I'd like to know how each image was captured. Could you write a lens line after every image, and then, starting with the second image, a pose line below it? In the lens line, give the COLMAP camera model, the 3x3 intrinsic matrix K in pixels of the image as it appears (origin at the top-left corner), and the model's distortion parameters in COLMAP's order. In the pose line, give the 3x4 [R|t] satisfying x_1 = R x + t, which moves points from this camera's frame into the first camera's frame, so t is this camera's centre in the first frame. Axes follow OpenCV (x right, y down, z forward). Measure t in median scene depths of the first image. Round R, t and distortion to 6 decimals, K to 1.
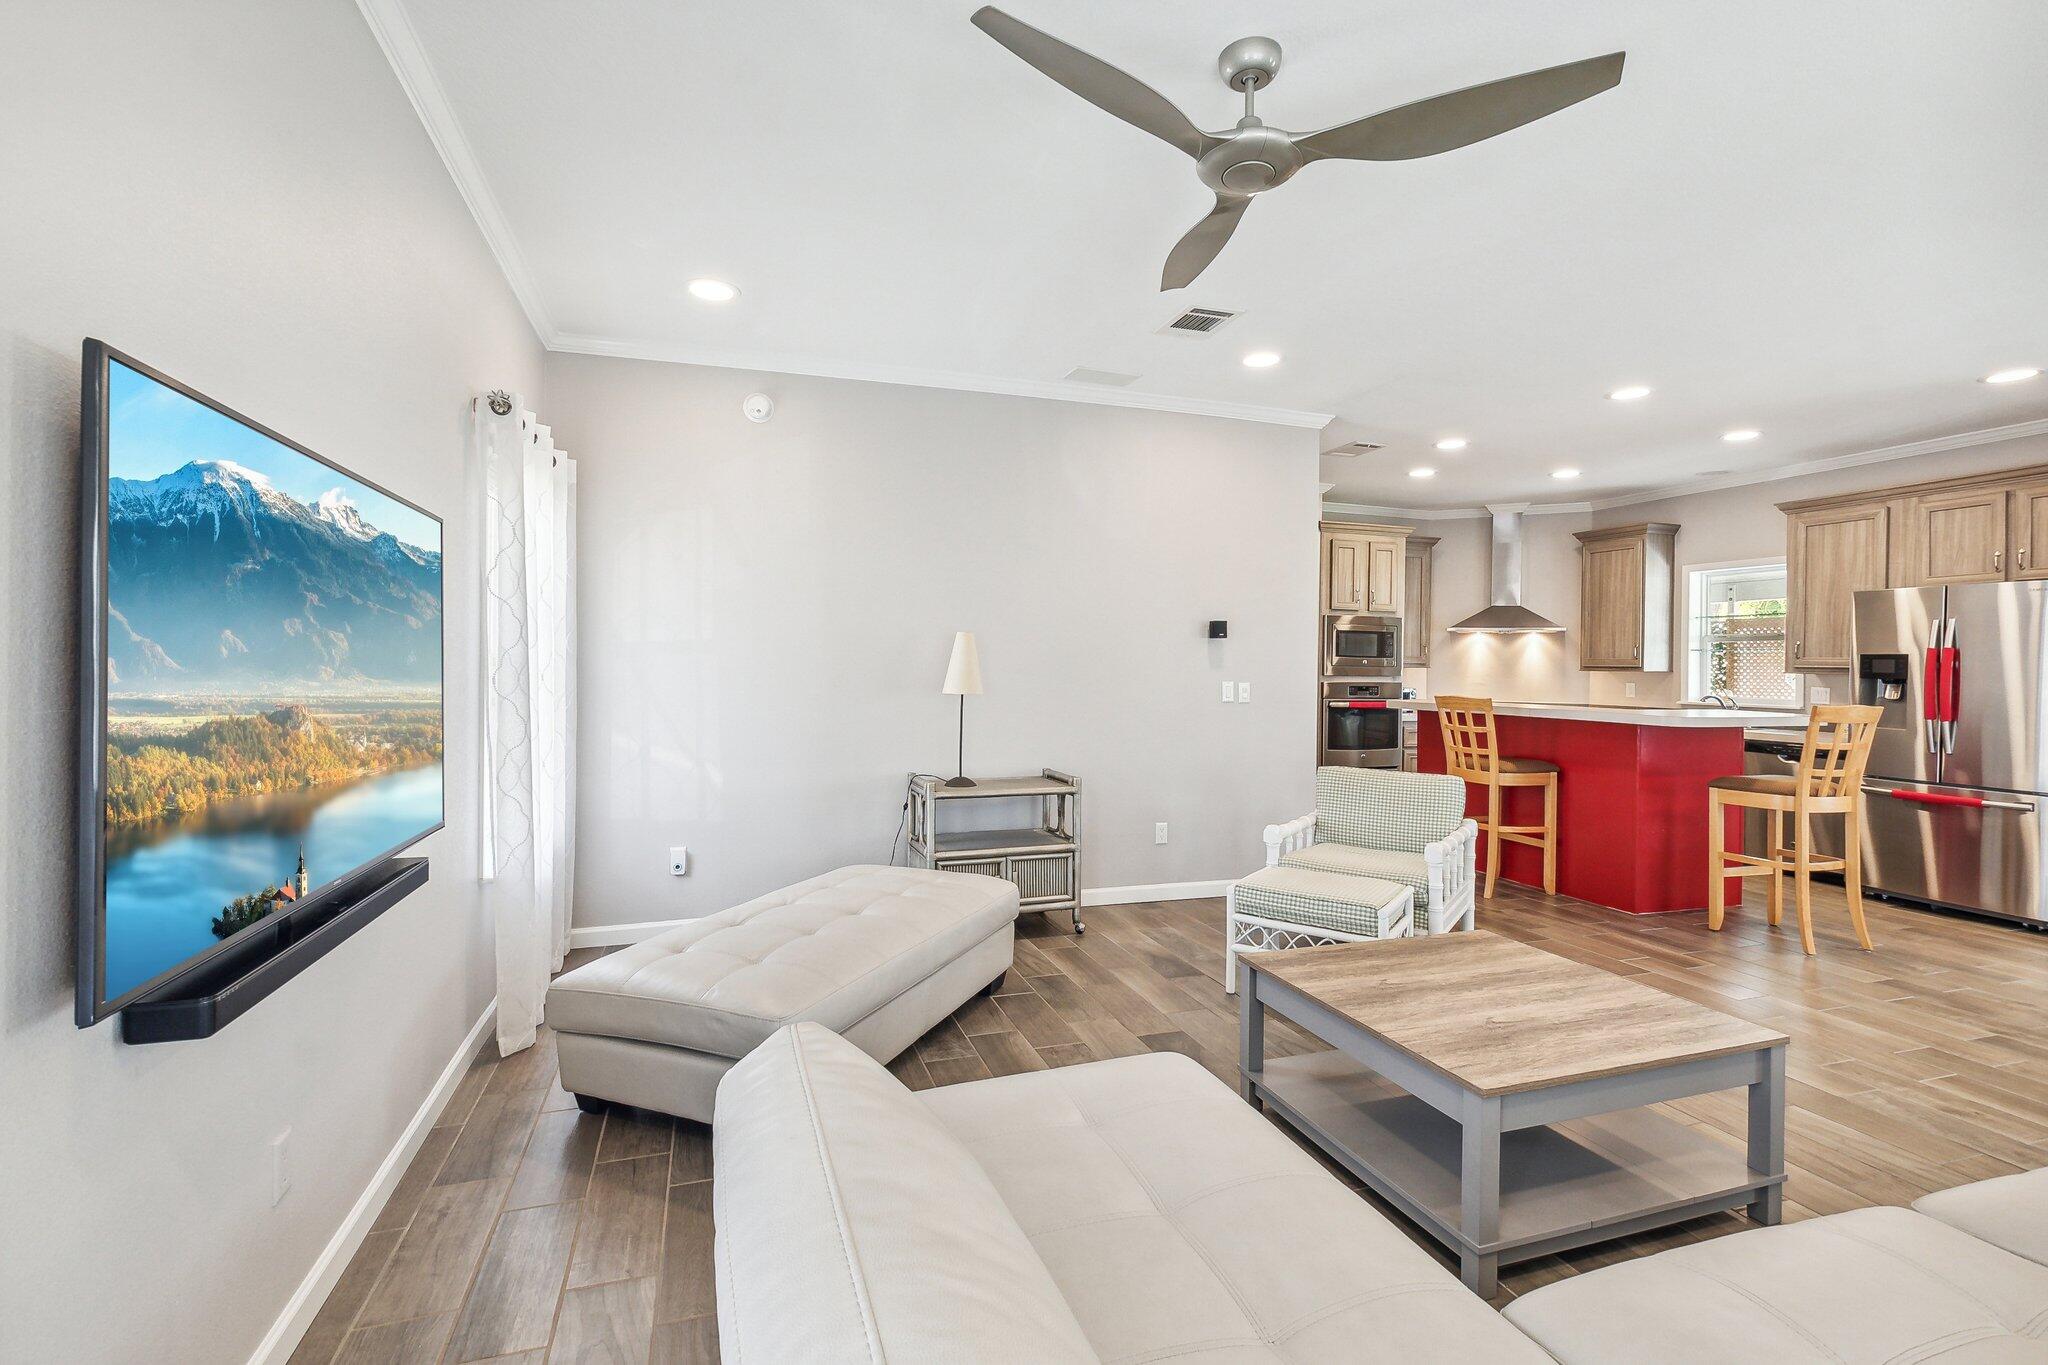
lens RADIAL K [[935.2, 0, 1025.5], [0, 935.2, 659.8], [0, 0, 1]] dist [0.000167, 0.000912]
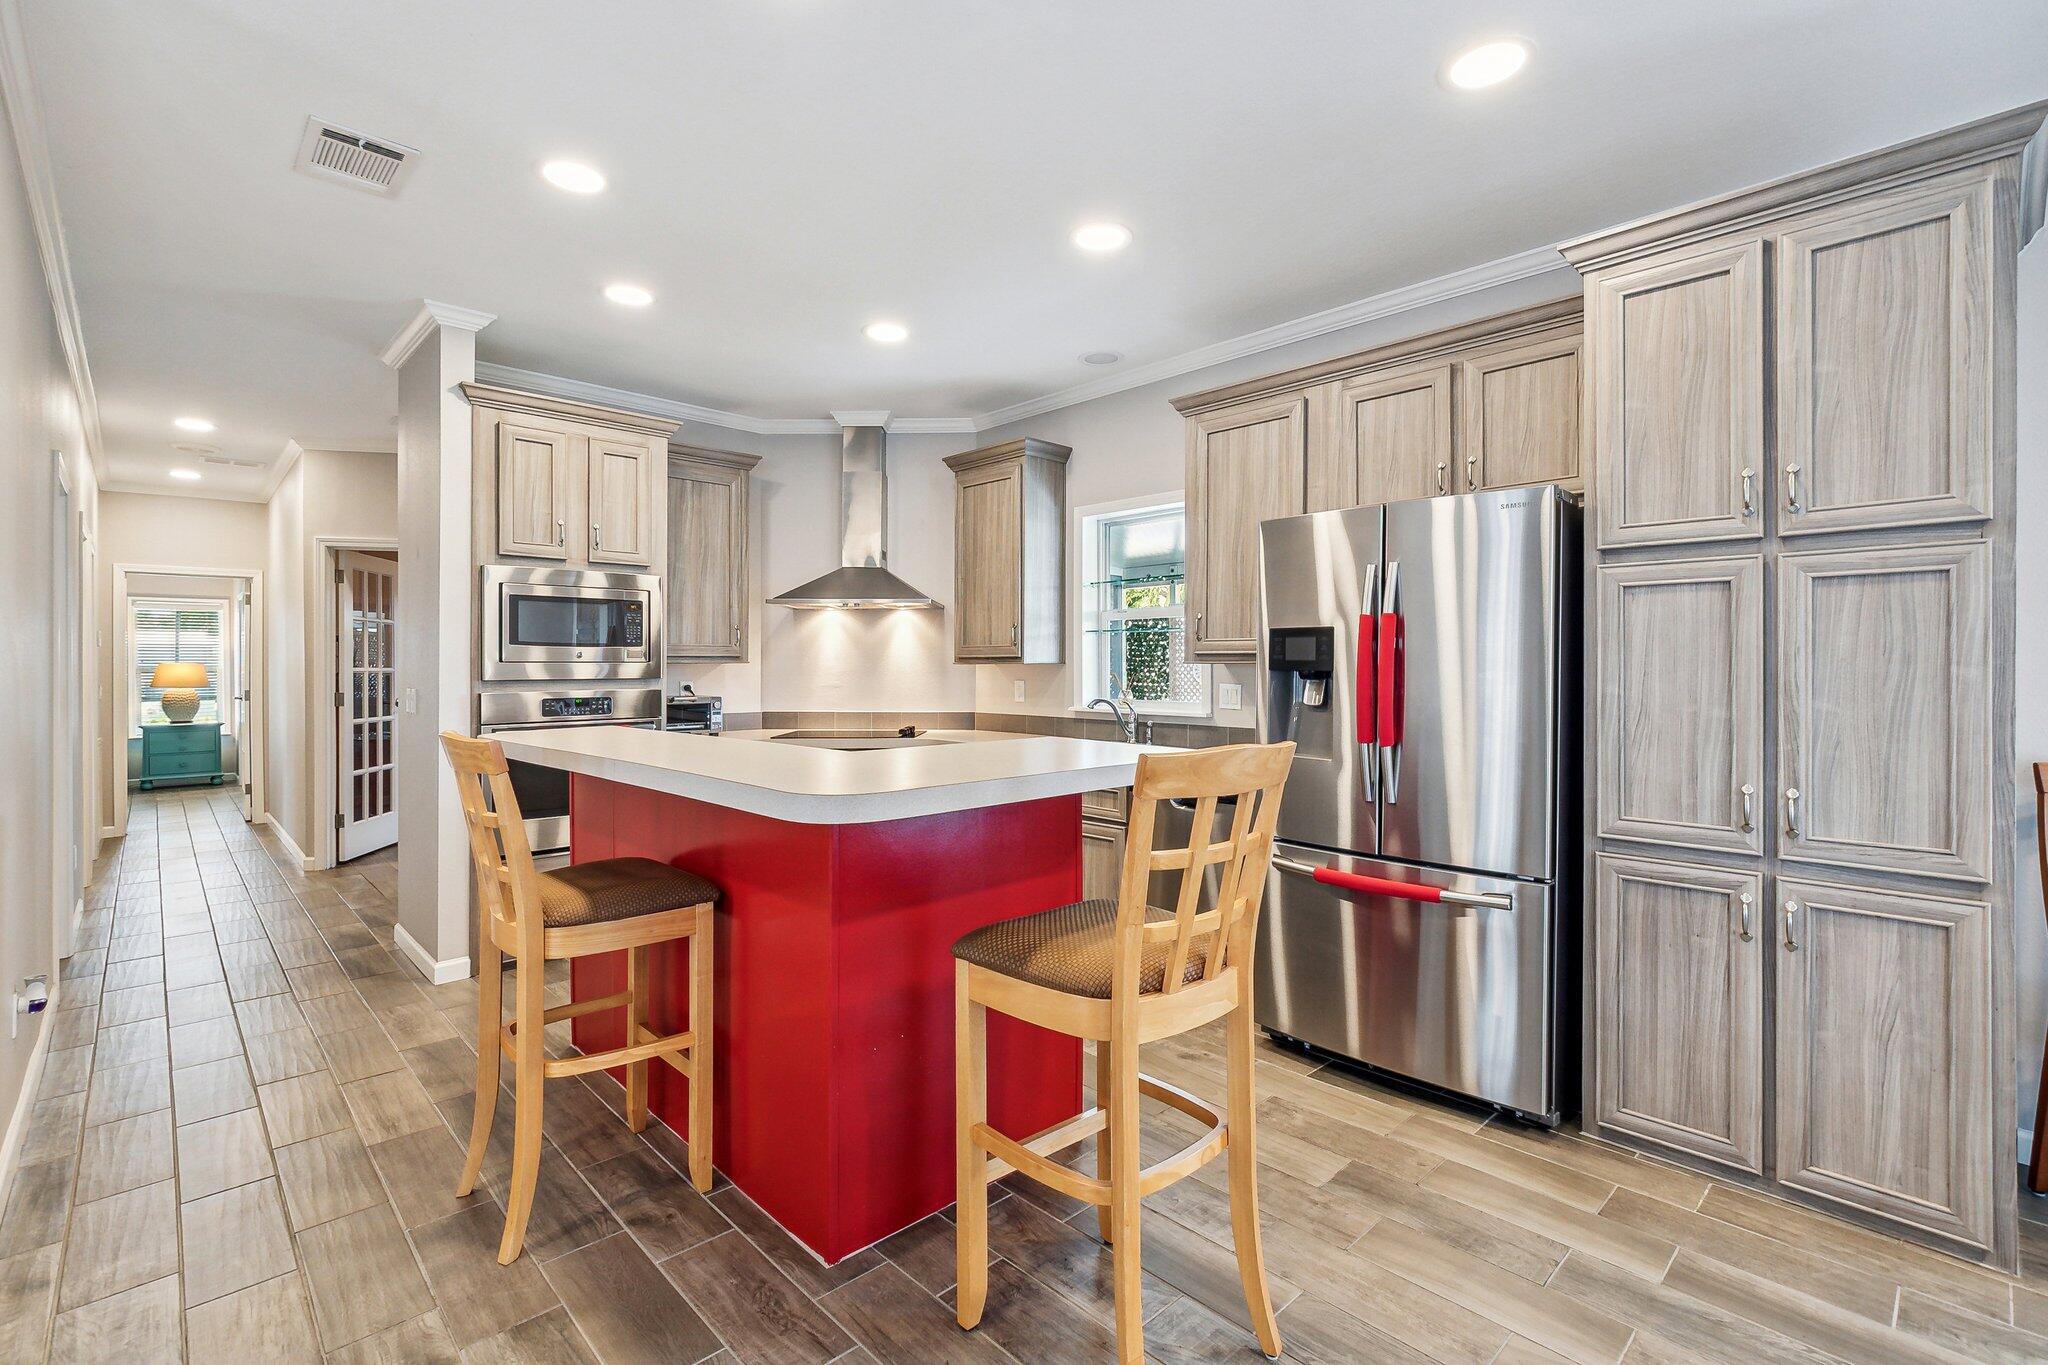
lens RADIAL K [[935.2, 0, 1025.5], [0, 935.2, 659.8], [0, 0, 1]] dist [0.000167, 0.000912]
pose [[0.901535, -0.011899, 0.432543, 0.476298], [0.011171, 0.999929, 0.004225, 0.008424], [-0.432562, 0.001023, 0.901604, 0.512467]]
